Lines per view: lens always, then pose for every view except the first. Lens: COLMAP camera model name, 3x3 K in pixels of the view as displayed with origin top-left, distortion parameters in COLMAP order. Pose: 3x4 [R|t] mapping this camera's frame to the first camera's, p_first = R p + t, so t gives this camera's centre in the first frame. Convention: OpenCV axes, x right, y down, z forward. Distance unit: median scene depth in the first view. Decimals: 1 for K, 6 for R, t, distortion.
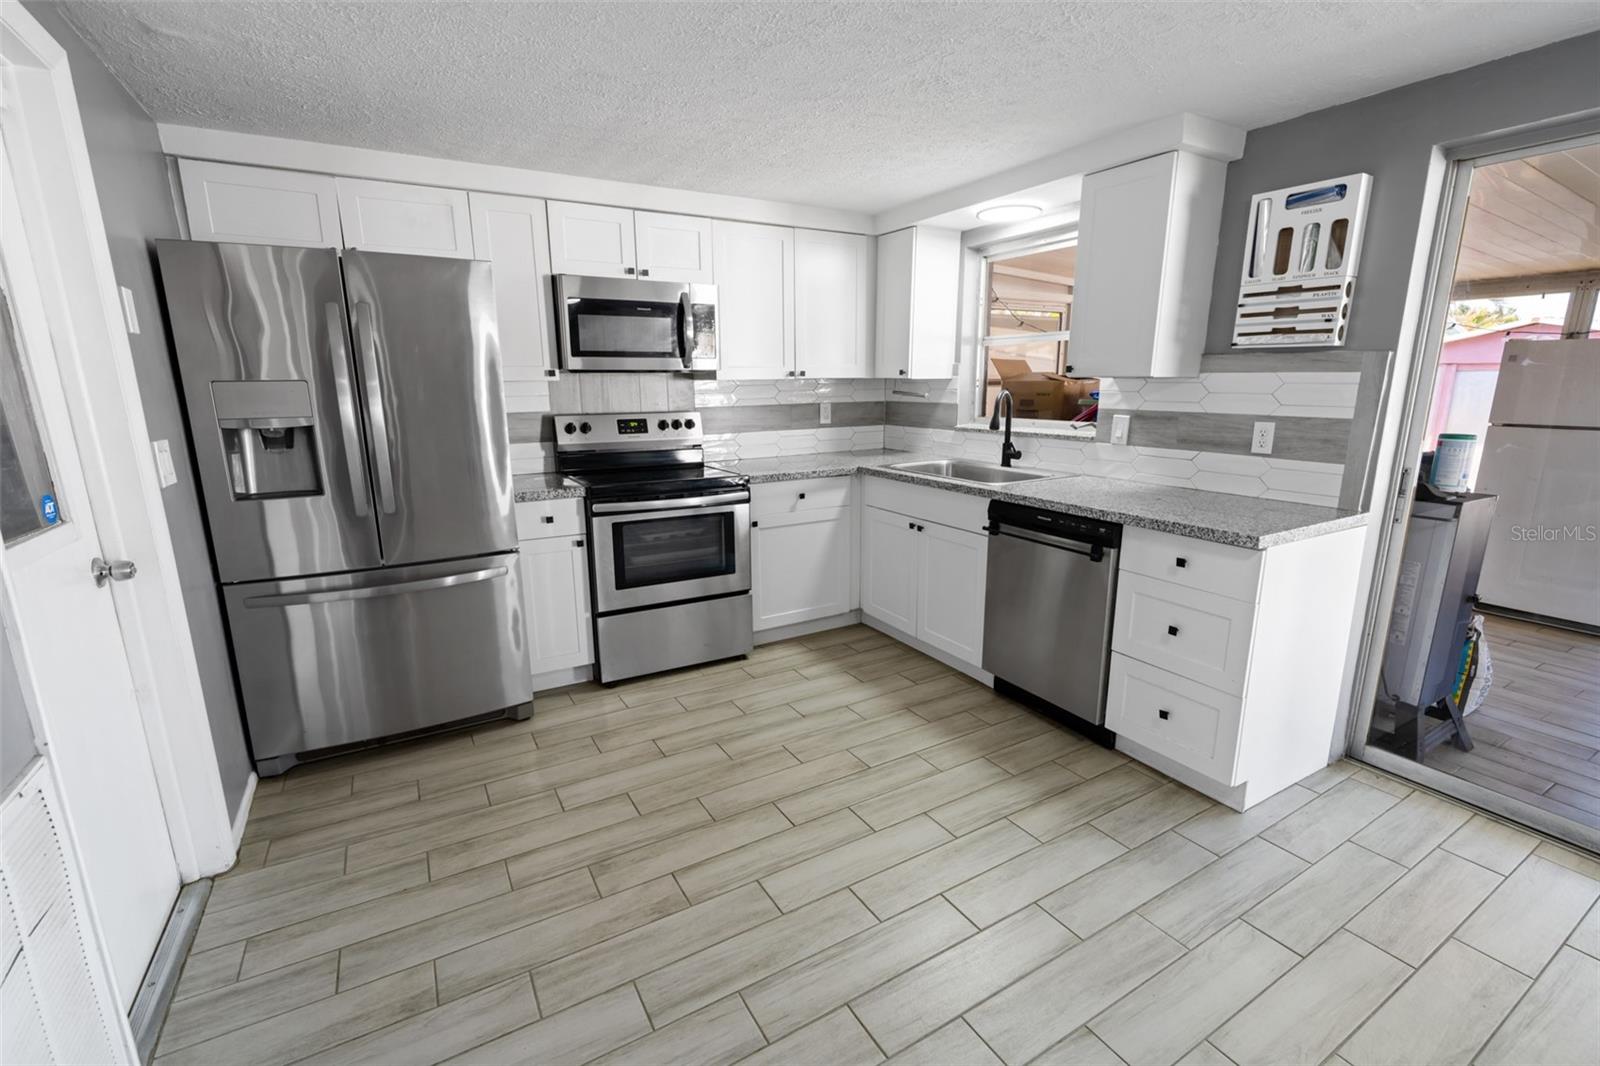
lens RADIAL K [[708.2, 0, 797.7], [0, 708.2, 537.2], [0, 0, 1]] dist [-0.002215, -0.000245]
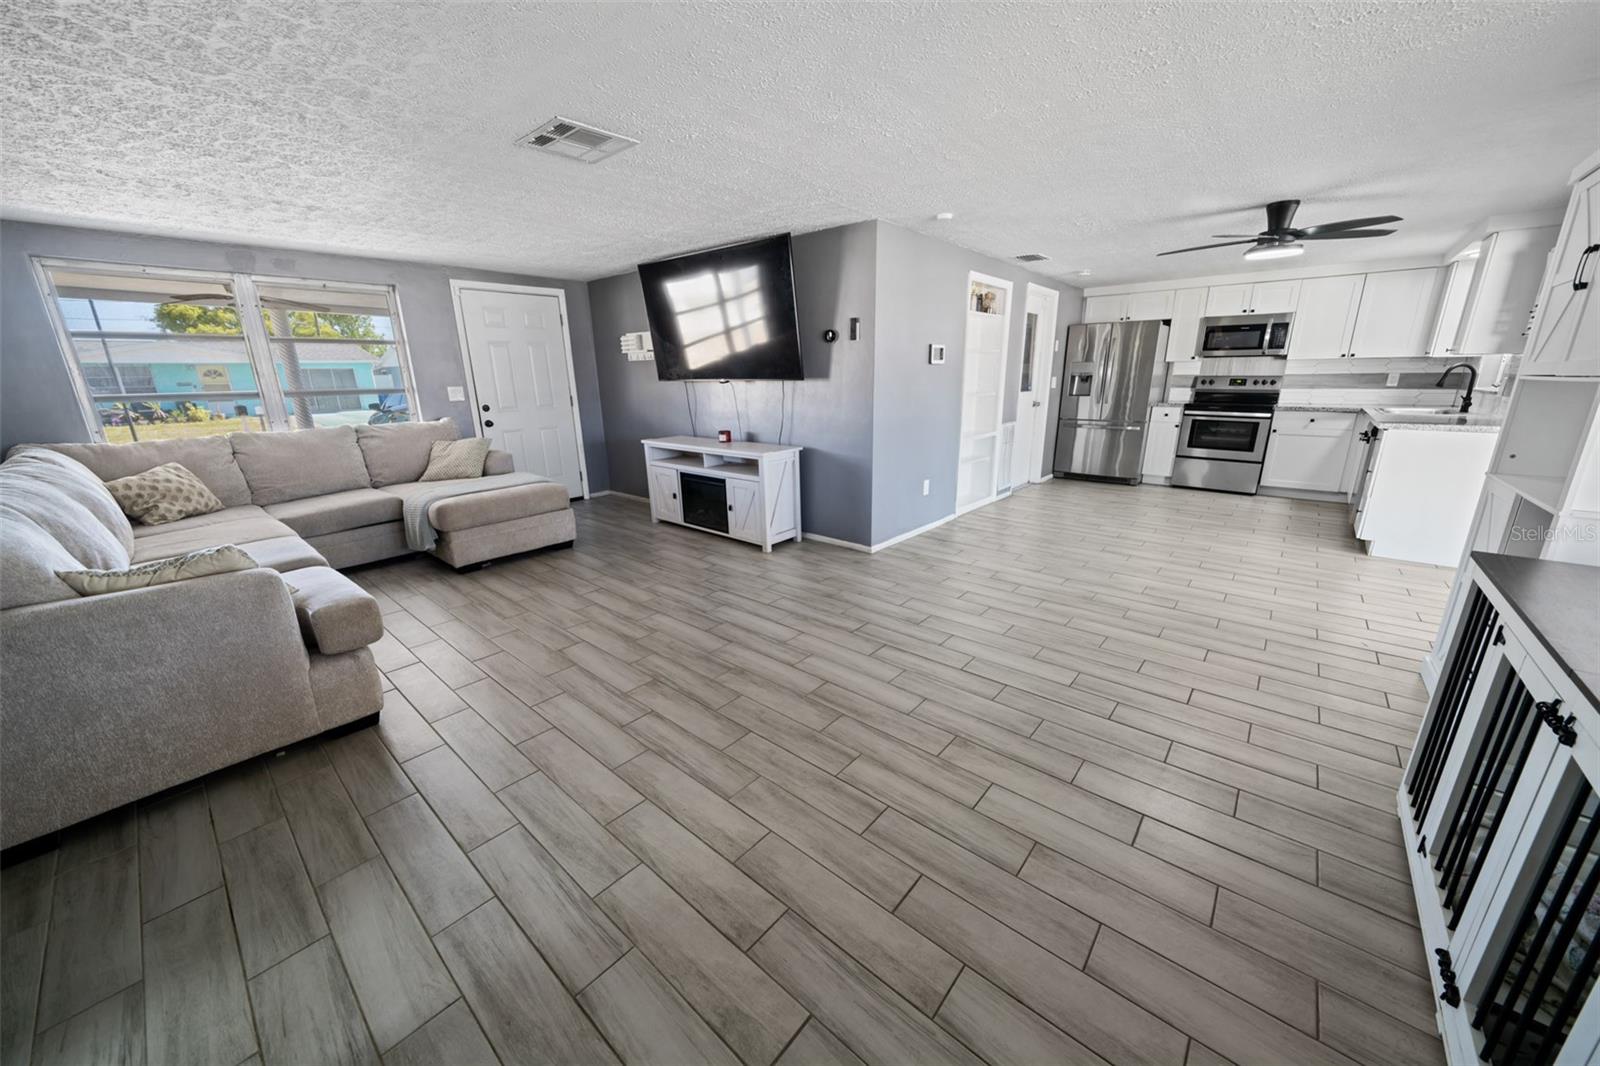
lens RADIAL K [[569.3, 0, 813.8], [0, 569.3, 537.0], [0, 0, 1]] dist [-0.001896, -0.000120]
pose [[0.342534, 0.265472, -0.901218, 1.053574], [-0.191831, 0.958802, 0.209524, 0.187782], [0.919712, 0.101113, 0.379348, -0.829839]]
